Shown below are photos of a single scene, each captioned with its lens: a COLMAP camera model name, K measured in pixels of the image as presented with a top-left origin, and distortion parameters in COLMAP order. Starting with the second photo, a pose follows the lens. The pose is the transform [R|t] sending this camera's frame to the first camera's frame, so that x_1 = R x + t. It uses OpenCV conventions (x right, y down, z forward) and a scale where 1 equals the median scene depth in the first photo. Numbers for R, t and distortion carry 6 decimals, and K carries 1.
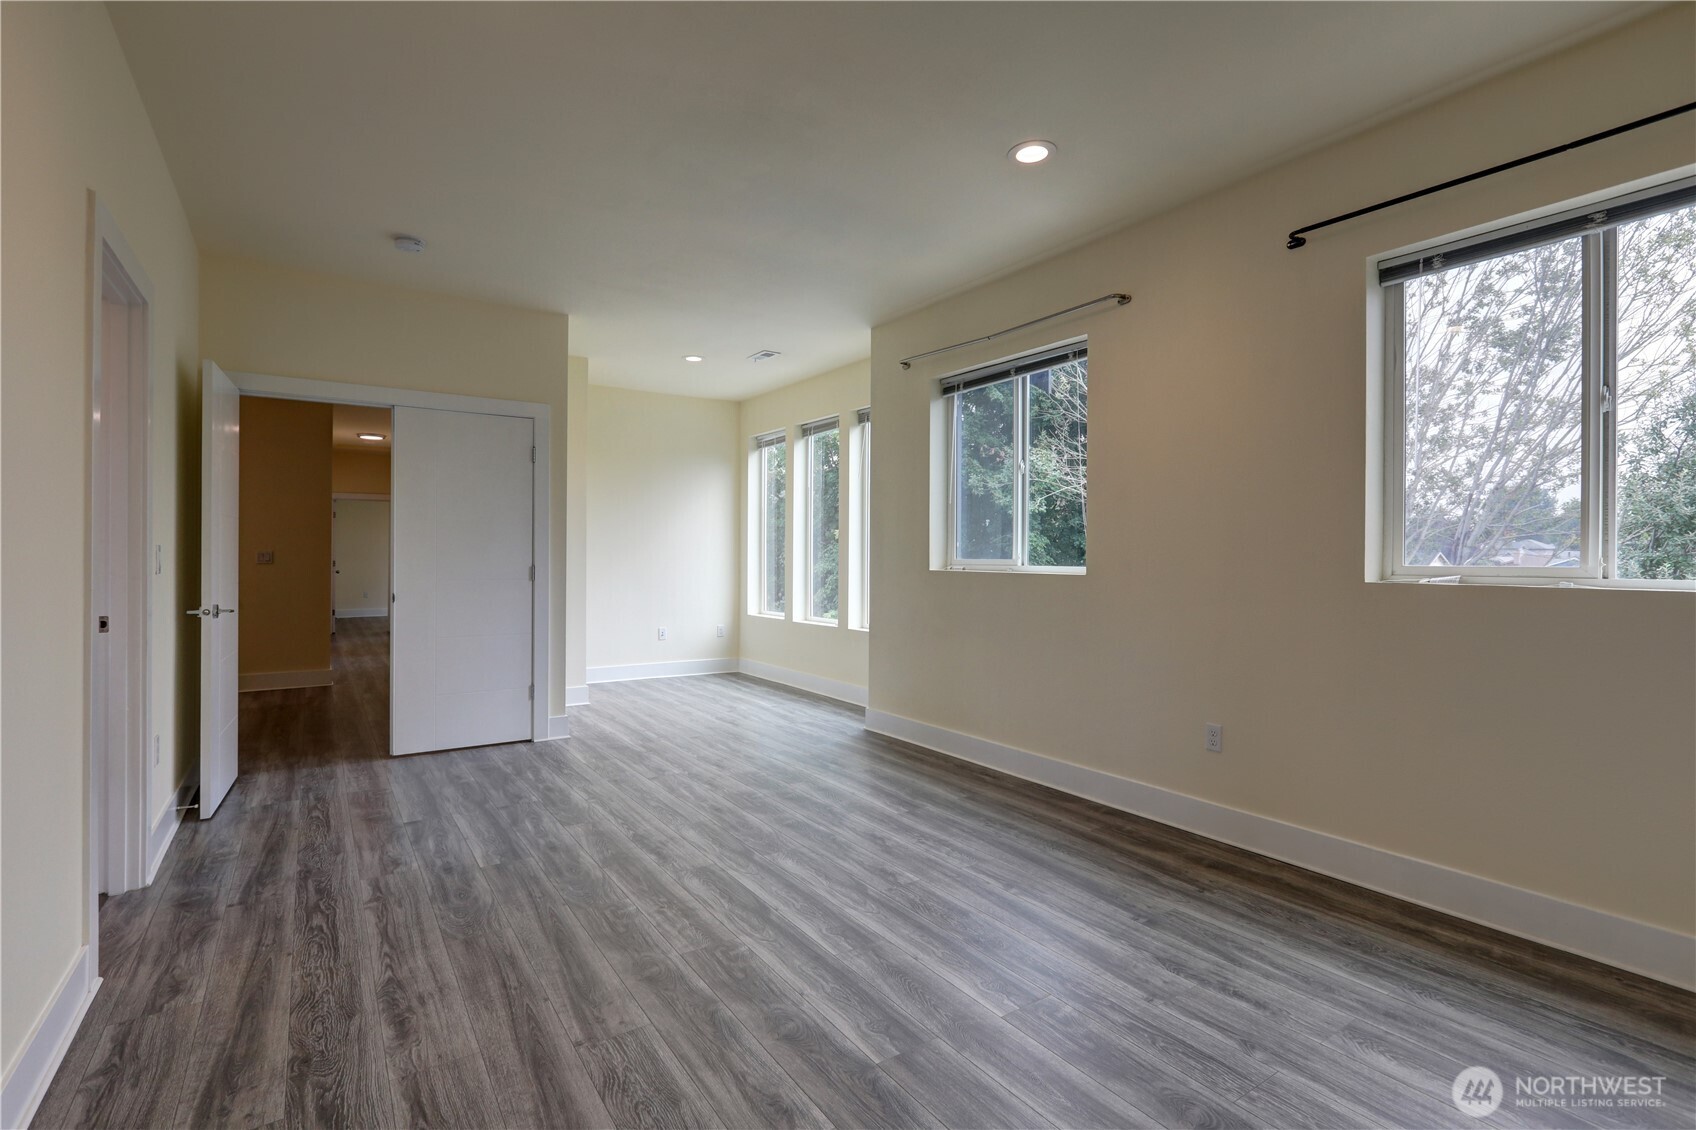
lens RADIAL K [[787.5, 0, 845.4], [0, 787.5, 562.1], [0, 0, 1]] dist [-0.000924, 0.000173]
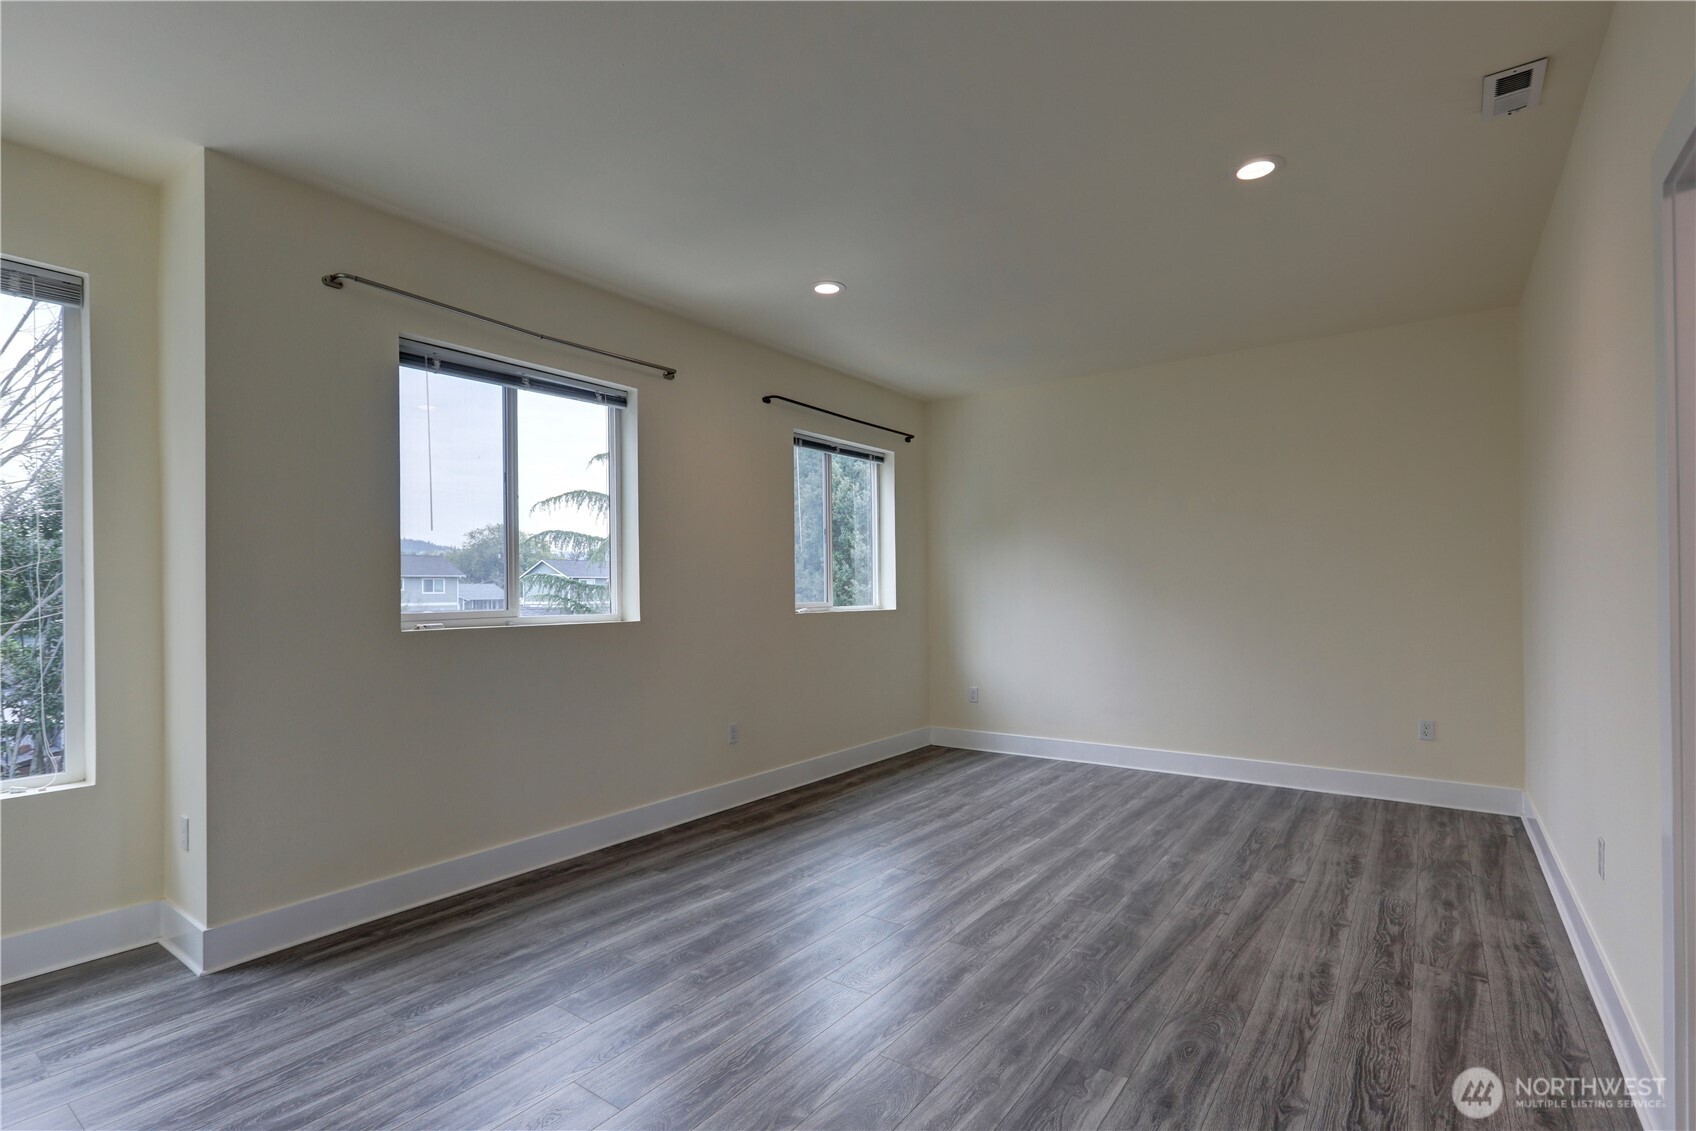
lens RADIAL K [[787.5, 0, 845.4], [0, 787.5, 562.6], [0, 0, 1]] dist [-0.000924, 0.000173]
pose [[-0.333696, 0.033061, 0.942101, -1.305508], [0.012208, 0.999453, -0.030750, -0.042449], [-0.942602, 0.001240, -0.333917, 1.838858]]
